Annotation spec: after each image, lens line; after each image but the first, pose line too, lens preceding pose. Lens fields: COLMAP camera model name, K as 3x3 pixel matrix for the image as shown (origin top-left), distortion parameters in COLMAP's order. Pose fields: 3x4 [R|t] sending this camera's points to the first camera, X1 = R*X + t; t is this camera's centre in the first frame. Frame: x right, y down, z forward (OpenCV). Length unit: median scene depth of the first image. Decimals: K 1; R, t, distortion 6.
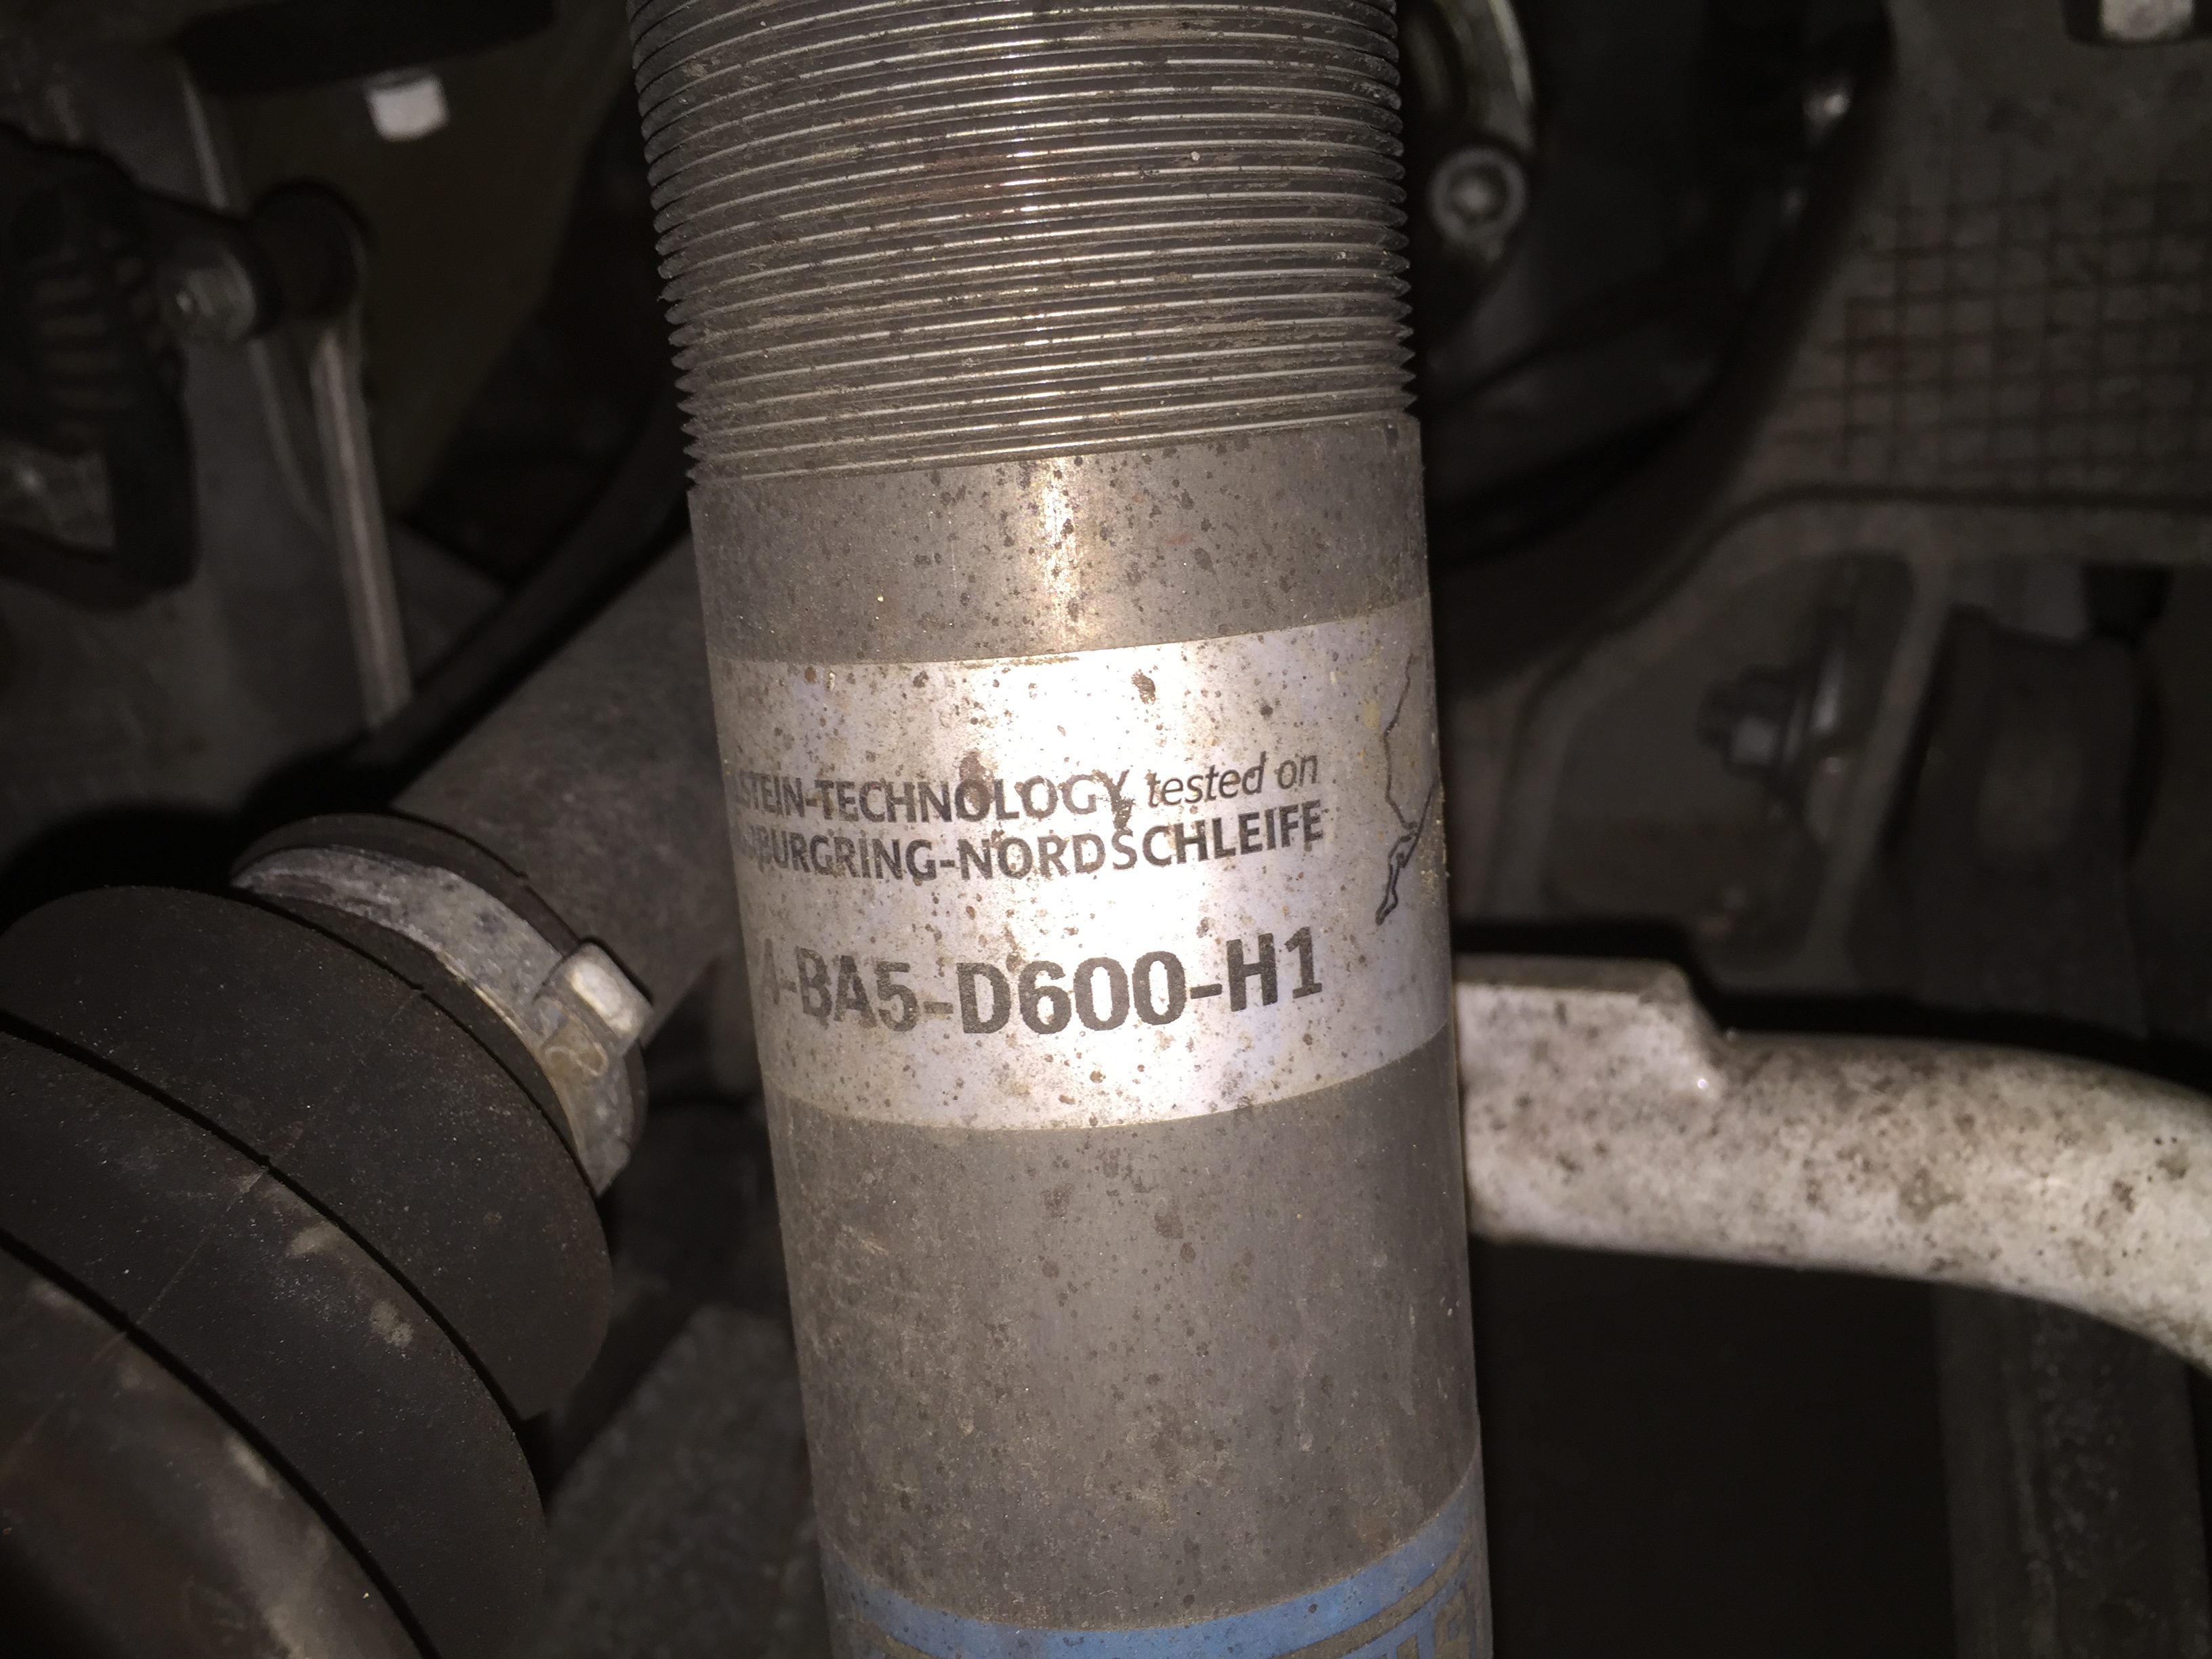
lens RADIAL K [[1836.1, 0, 1110.9], [0, 1836.1, 772.8], [0, 0, 1]] dist [0.039469, -0.003352]
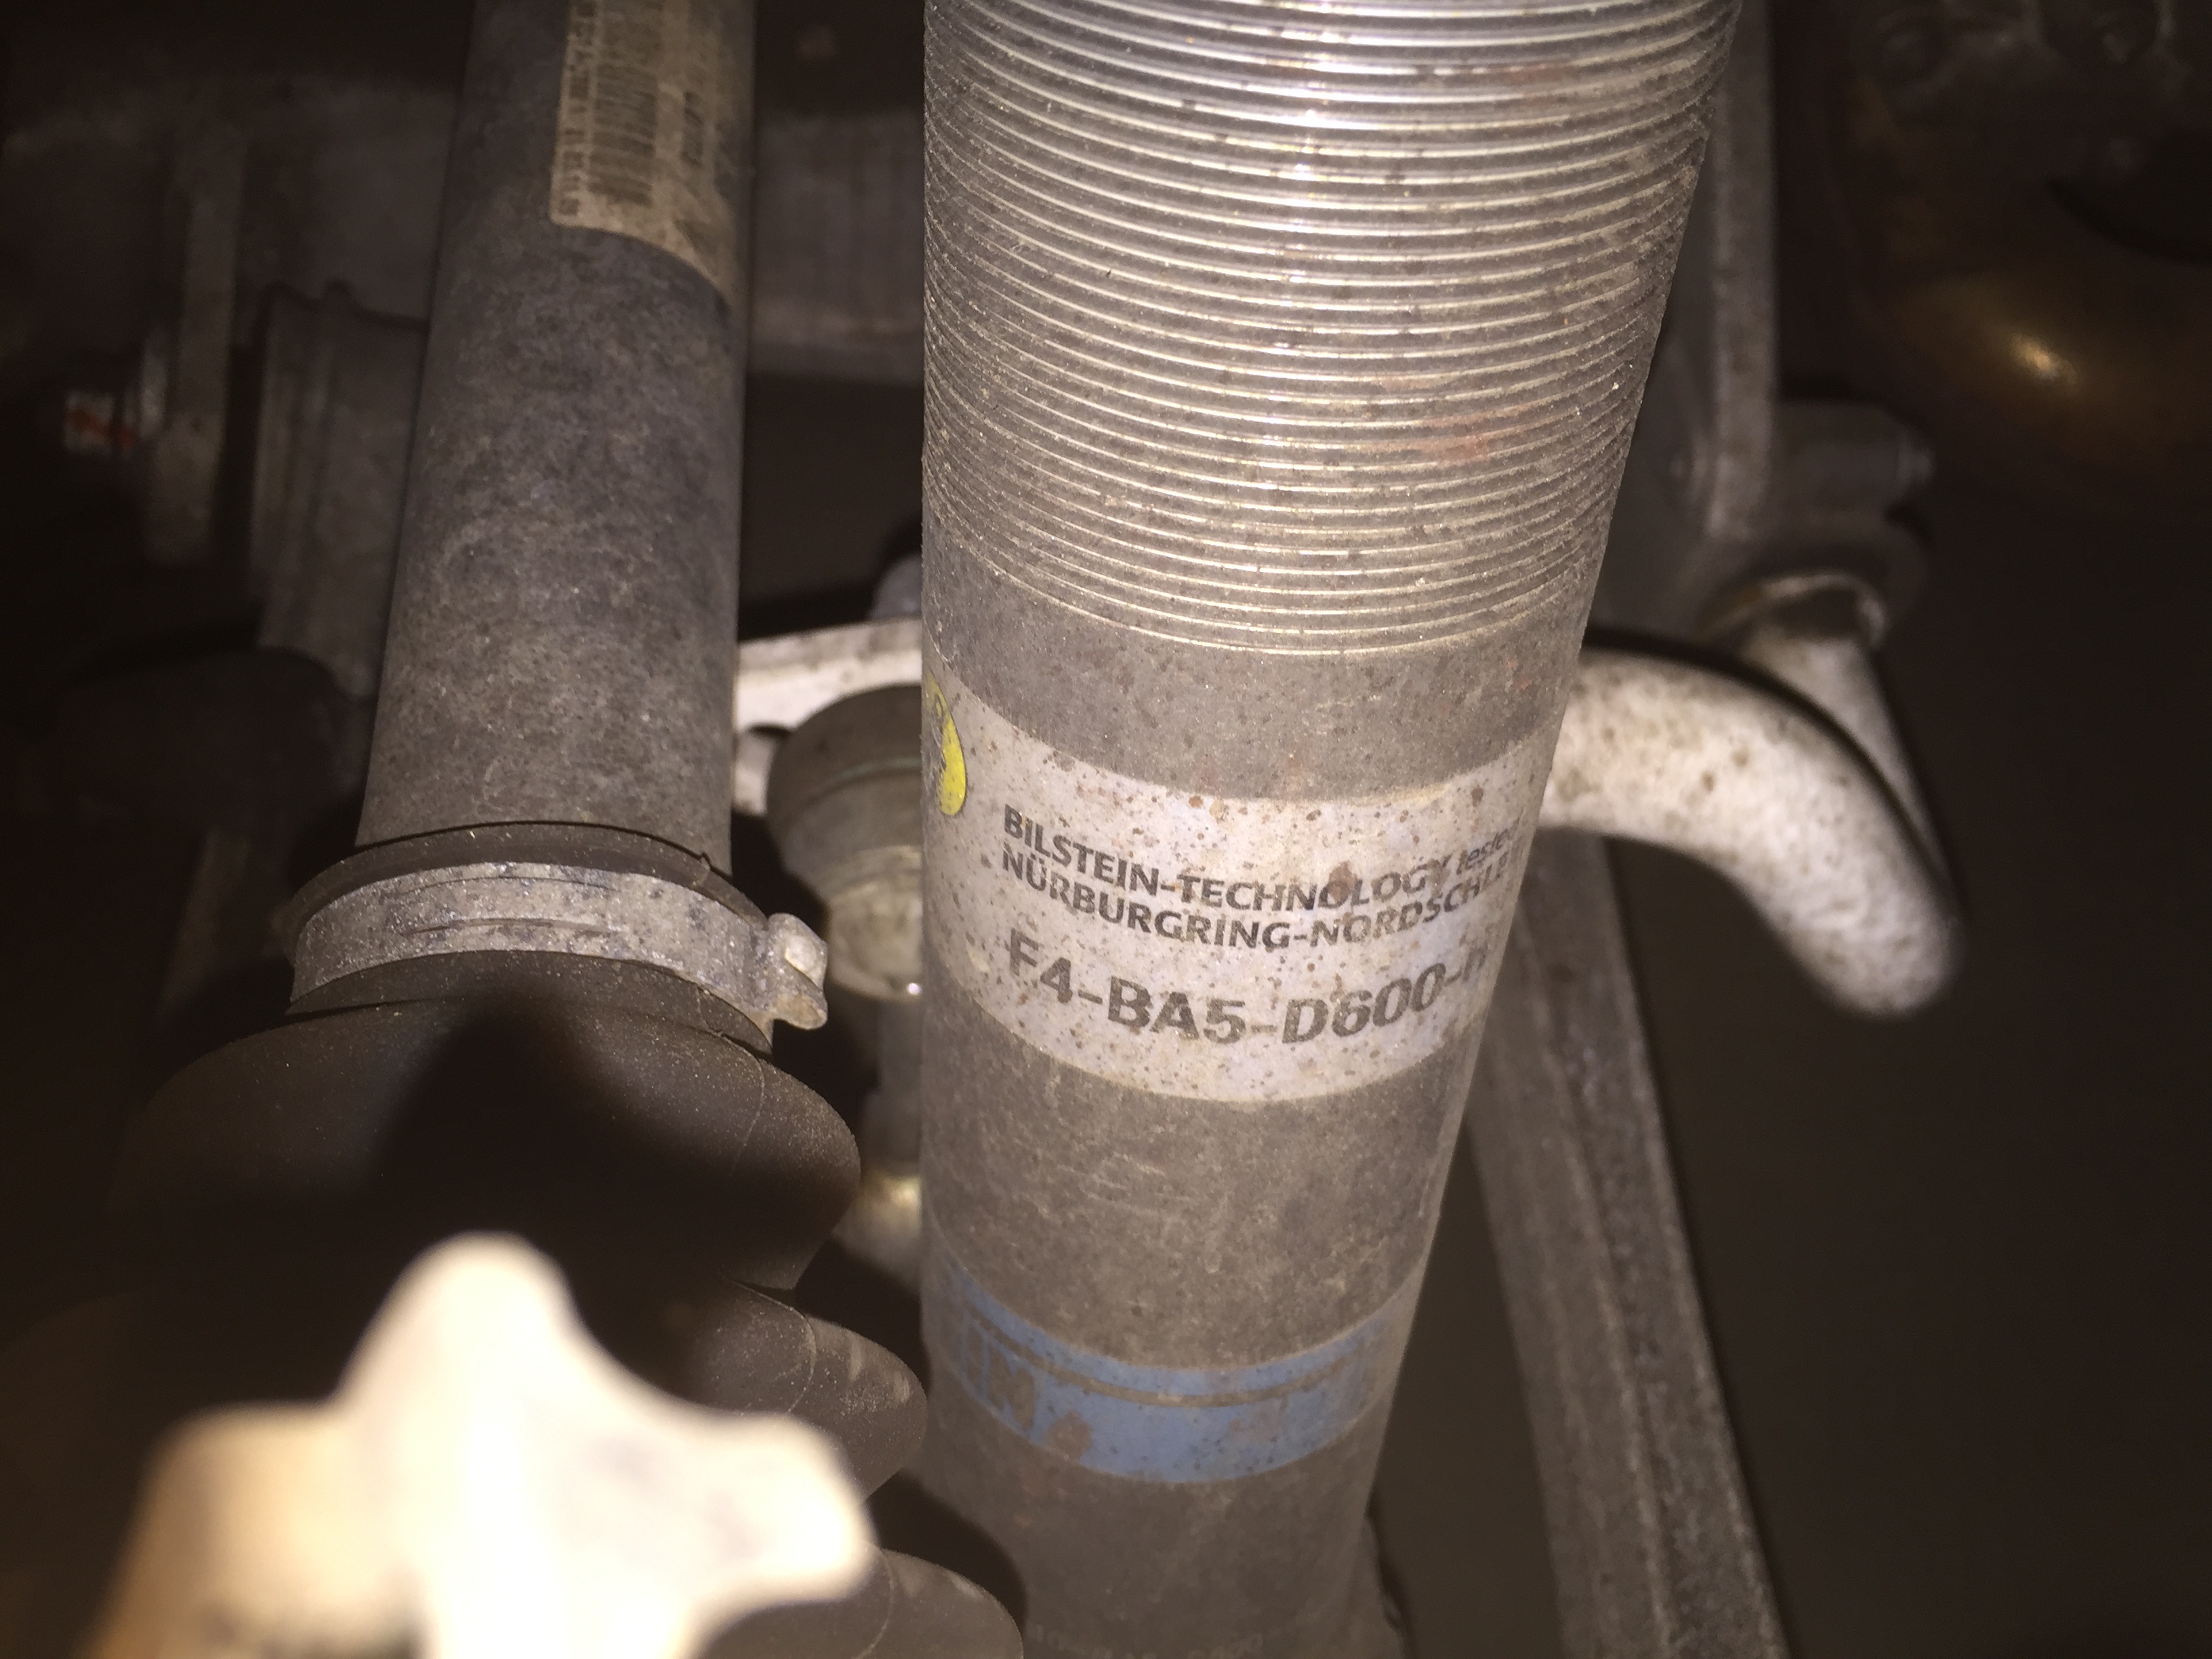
lens RADIAL K [[1836.1, 0, 1110.9], [0, 1836.1, 772.8], [0, 0, 1]] dist [0.039469, -0.003352]
pose [[0.903031, -0.140895, 0.405813, -0.652461], [-0.046565, 0.907011, 0.418525, -0.526895], [-0.427045, -0.396838, 0.812498, 0.126863]]
